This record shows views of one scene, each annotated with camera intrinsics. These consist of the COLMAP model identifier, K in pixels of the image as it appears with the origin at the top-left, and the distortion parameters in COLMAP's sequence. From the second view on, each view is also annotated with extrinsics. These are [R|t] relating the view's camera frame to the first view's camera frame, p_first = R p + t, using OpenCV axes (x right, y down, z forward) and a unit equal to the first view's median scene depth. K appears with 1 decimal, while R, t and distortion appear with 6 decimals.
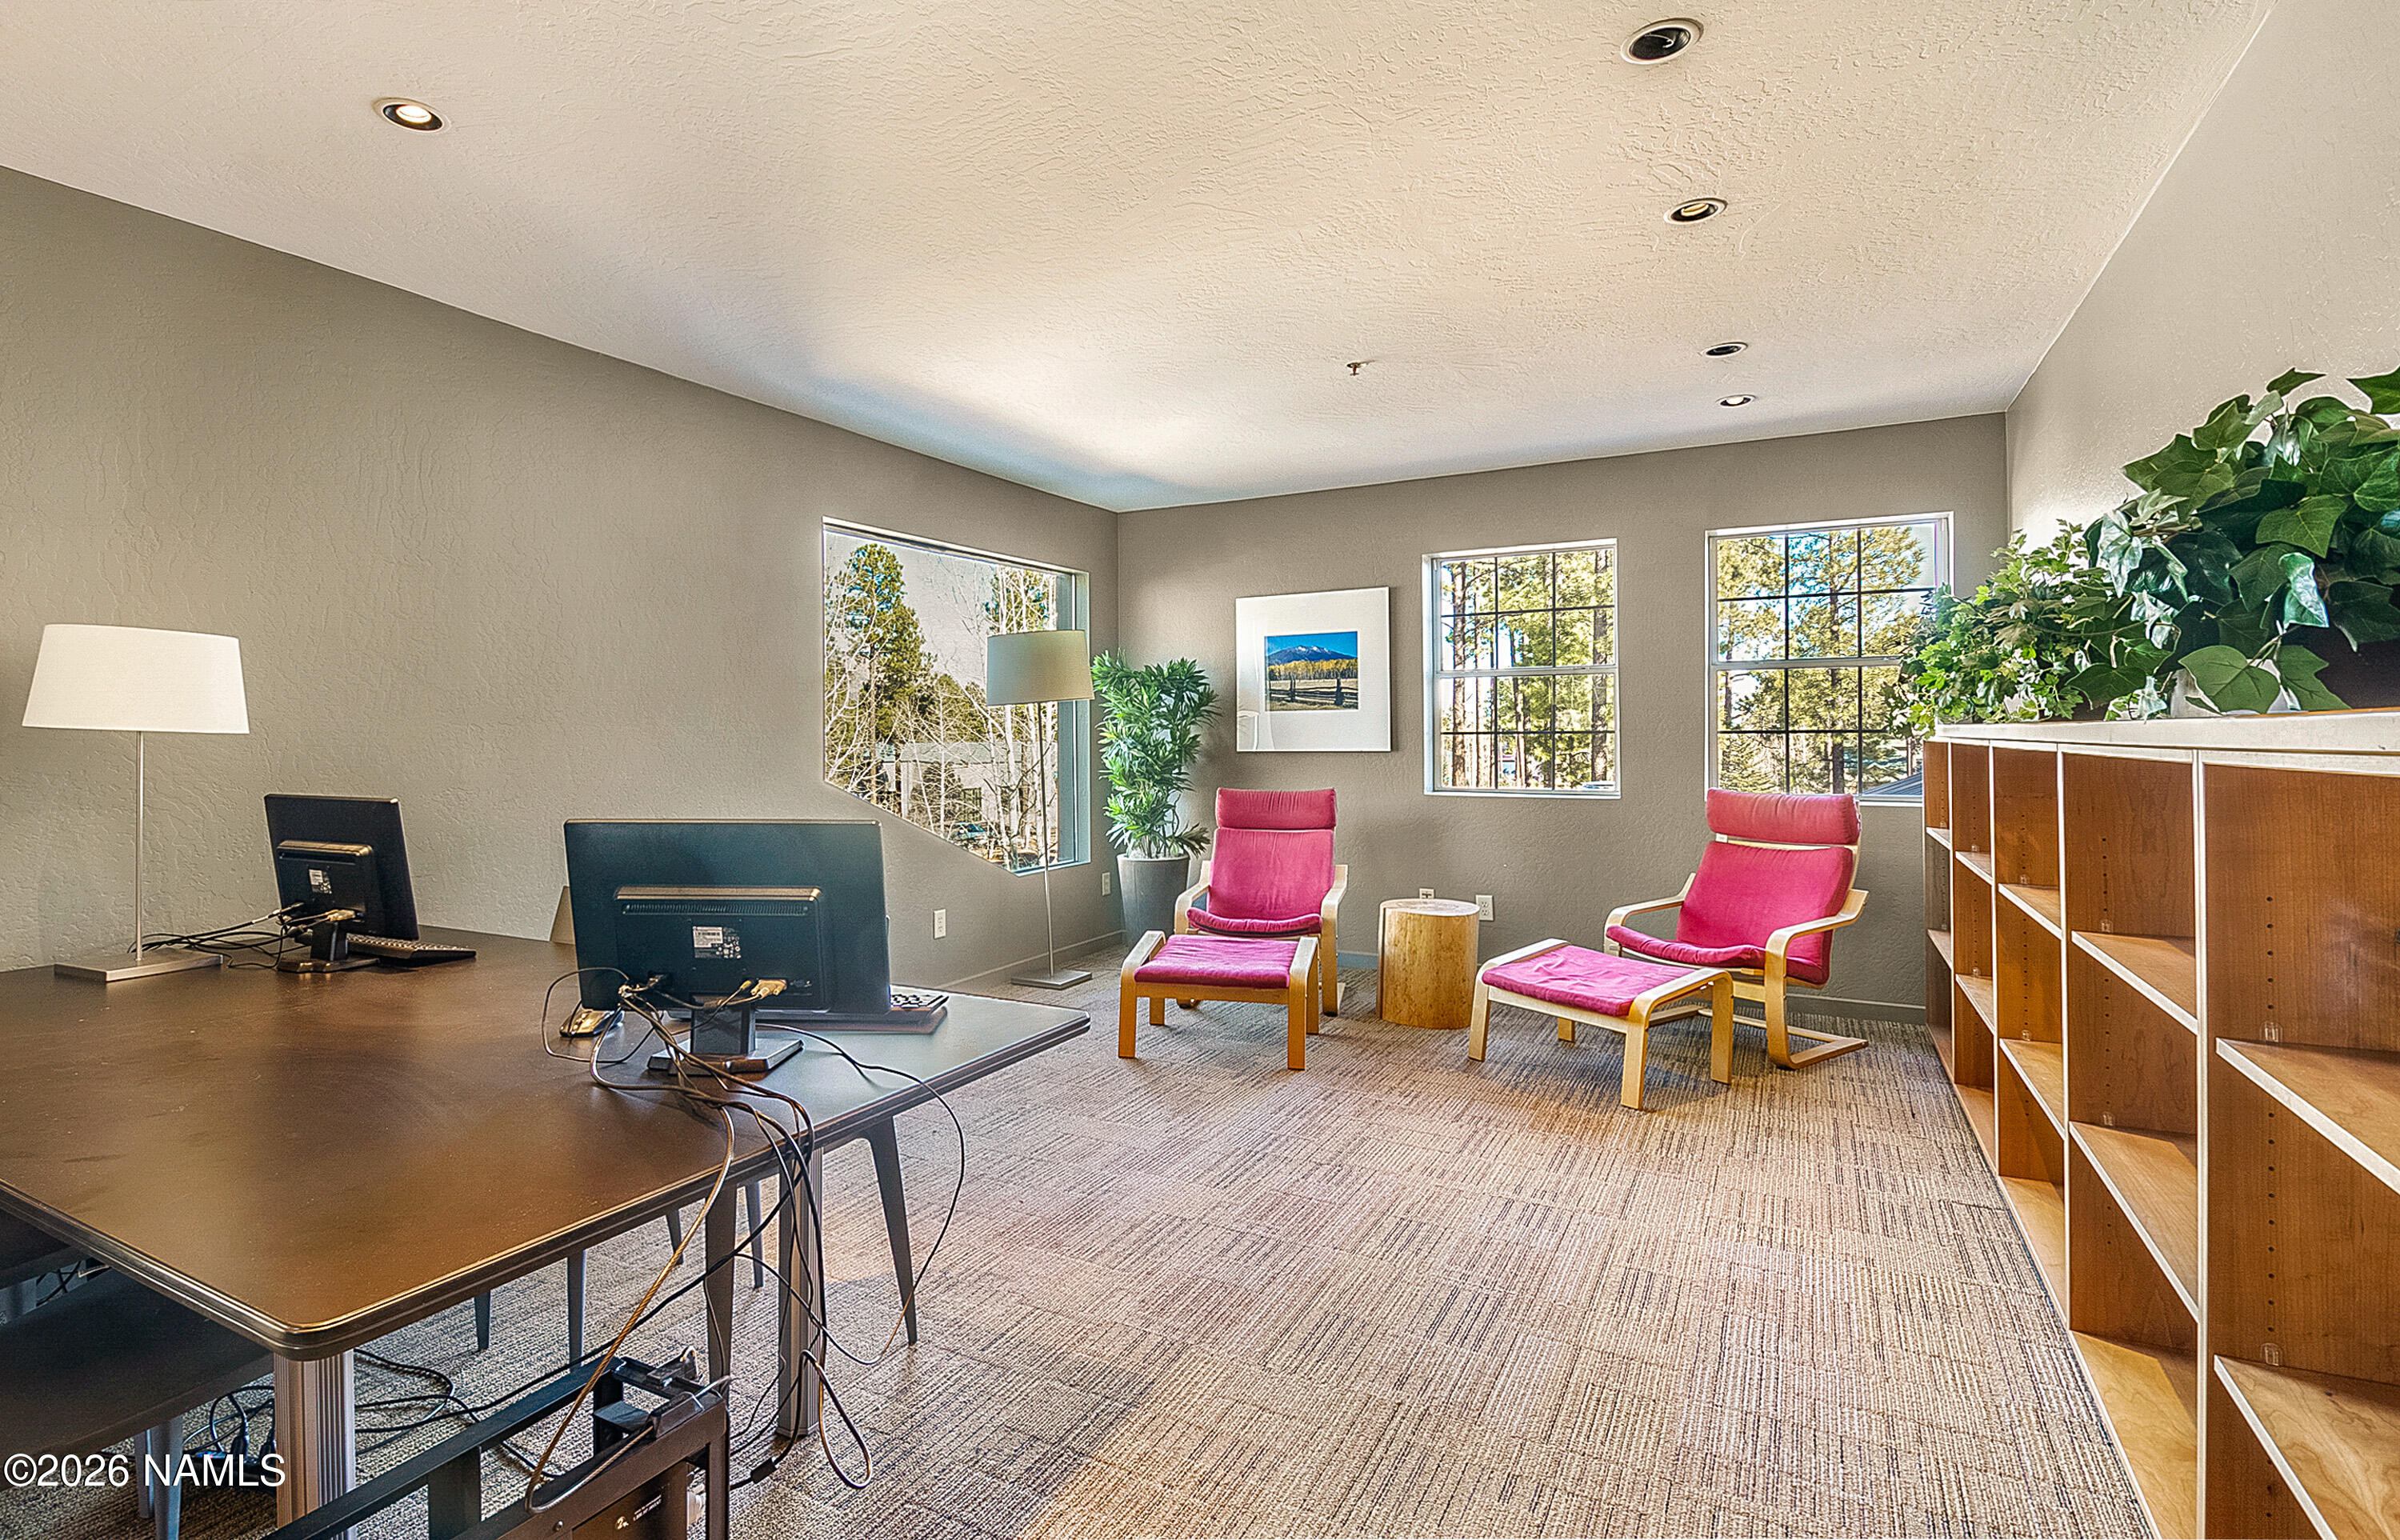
lens RADIAL K [[1124.1, 0, 1196.4], [0, 1124.1, 743.0], [0, 0, 1]] dist [0.001035, 0.000032]
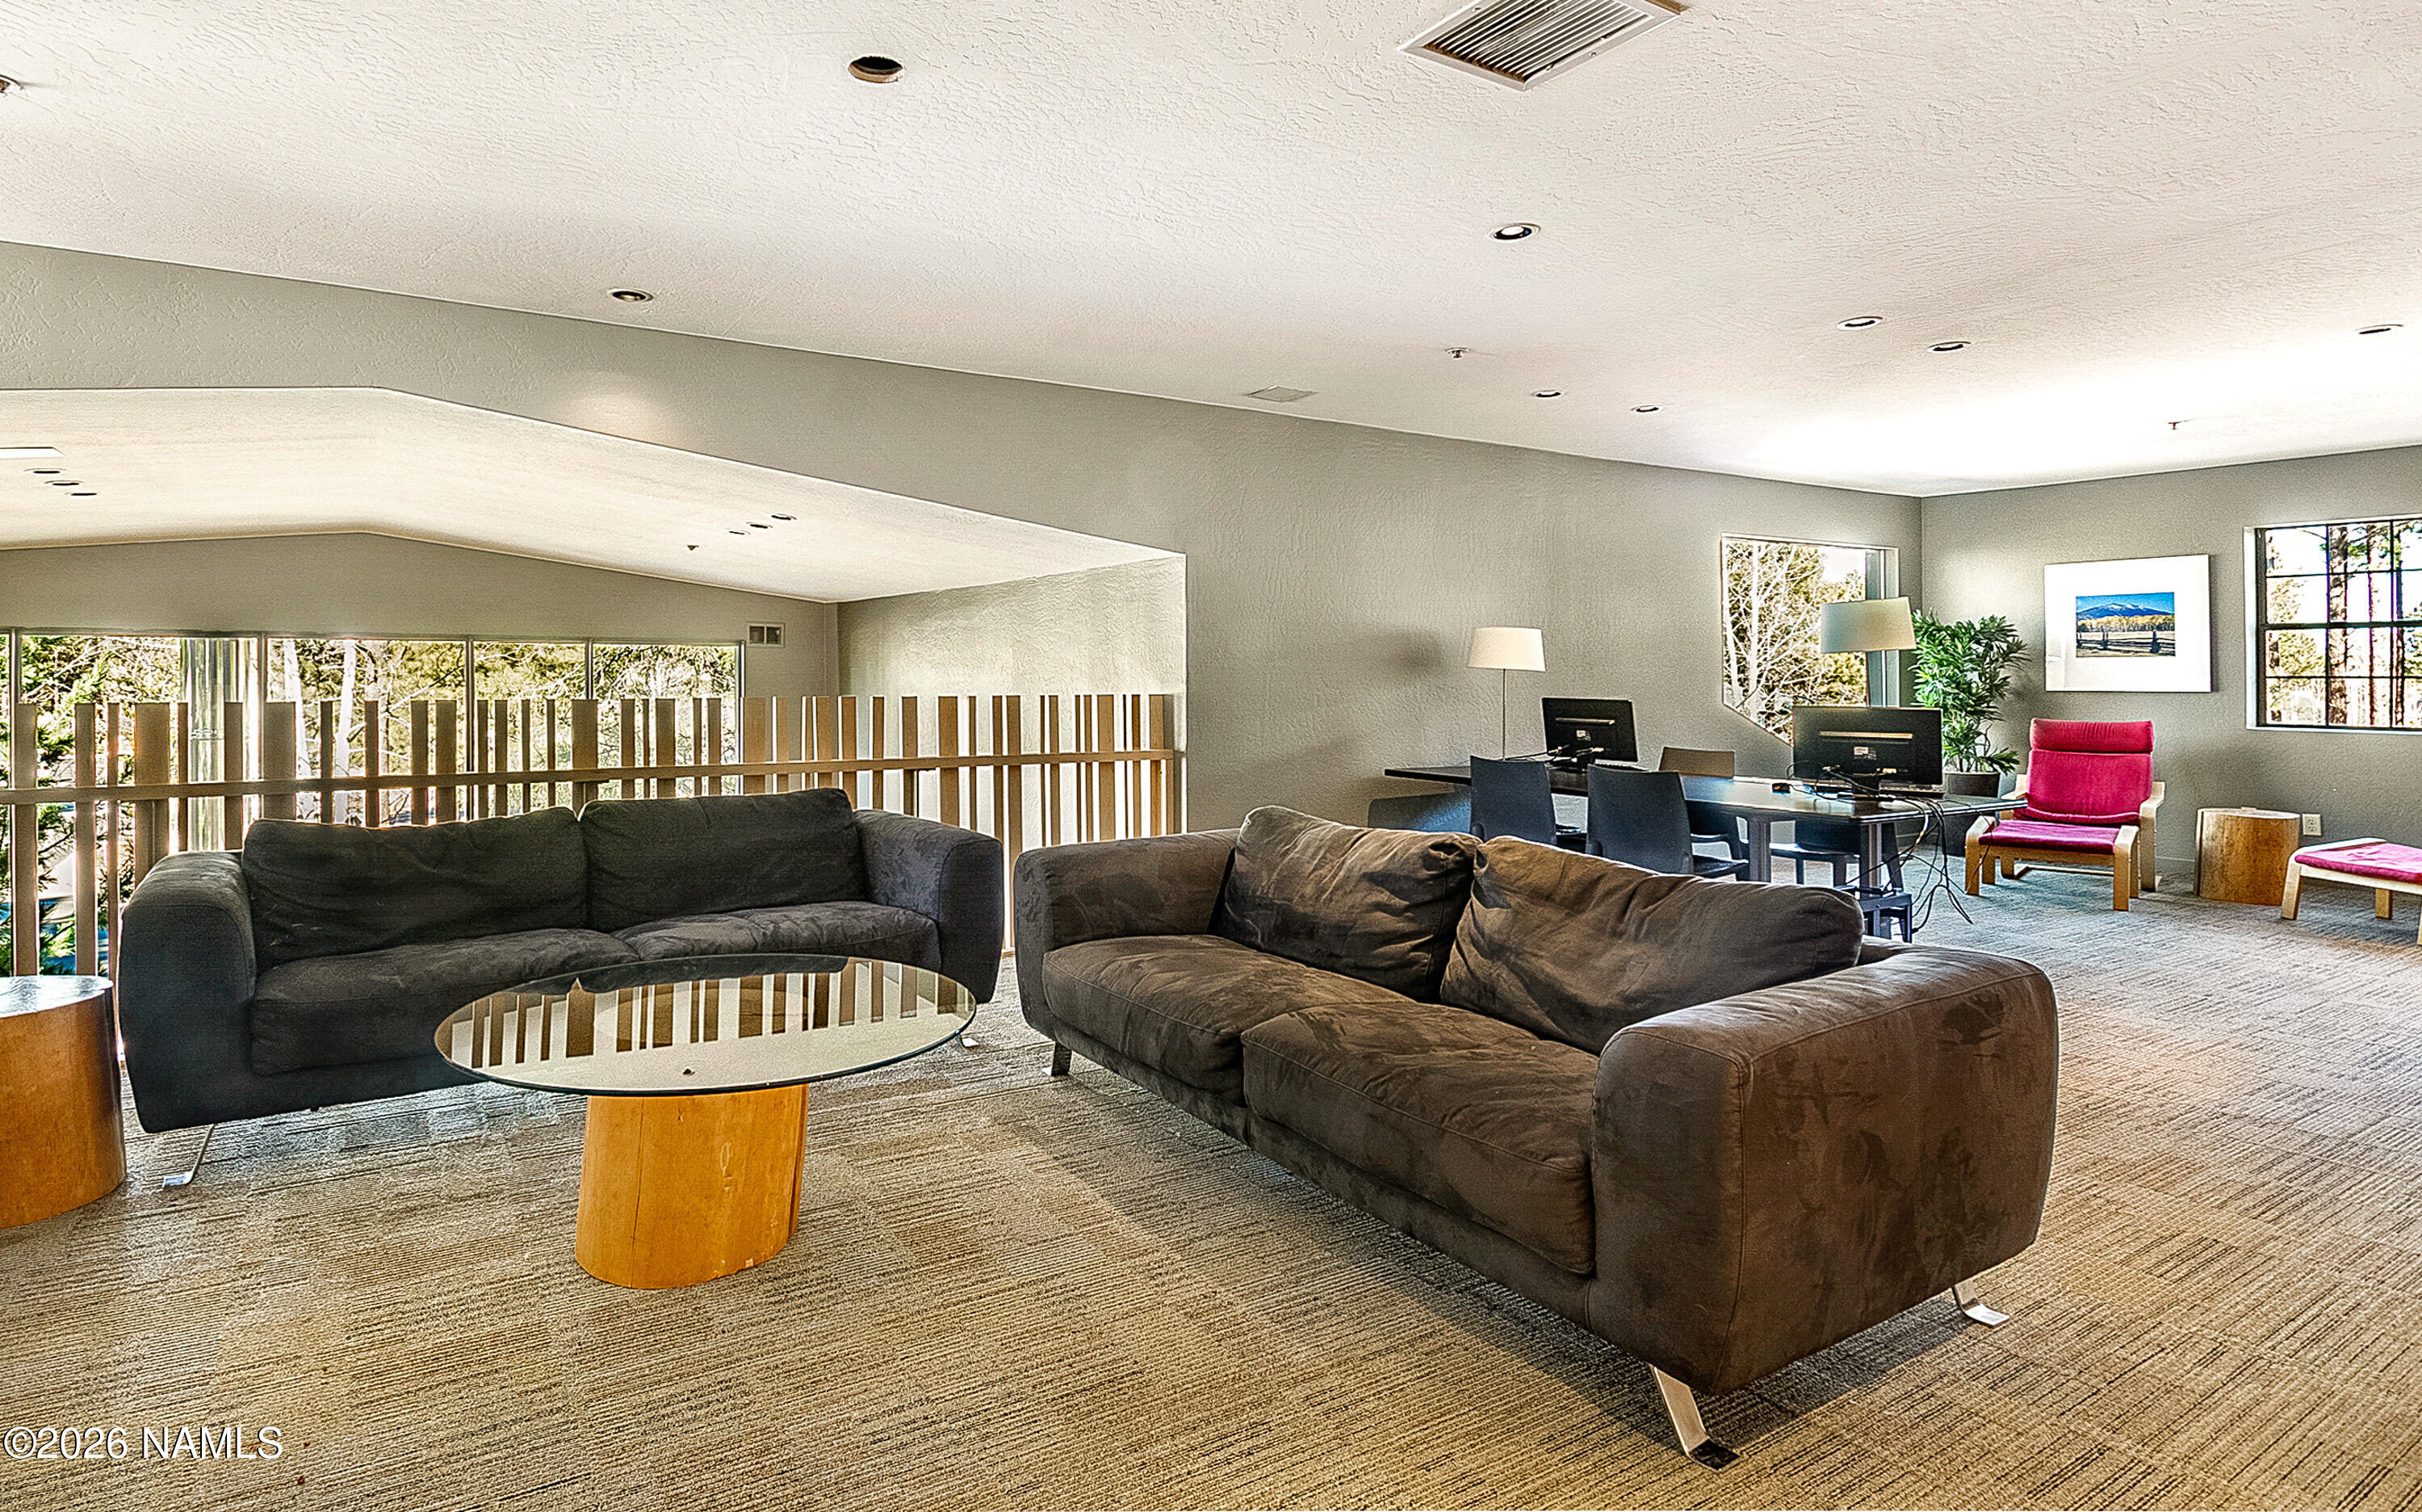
lens RADIAL K [[1217.9, 0, 1117.8], [0, 1217.9, 672.1], [0, 0, 1]] dist [0.023188, -0.022852]
pose [[0.848019, 0.008082, -0.529904, -0.119237], [-0.013429, 0.999890, -0.006241, 0.009773], [0.529795, 0.012408, 0.848035, -0.694543]]
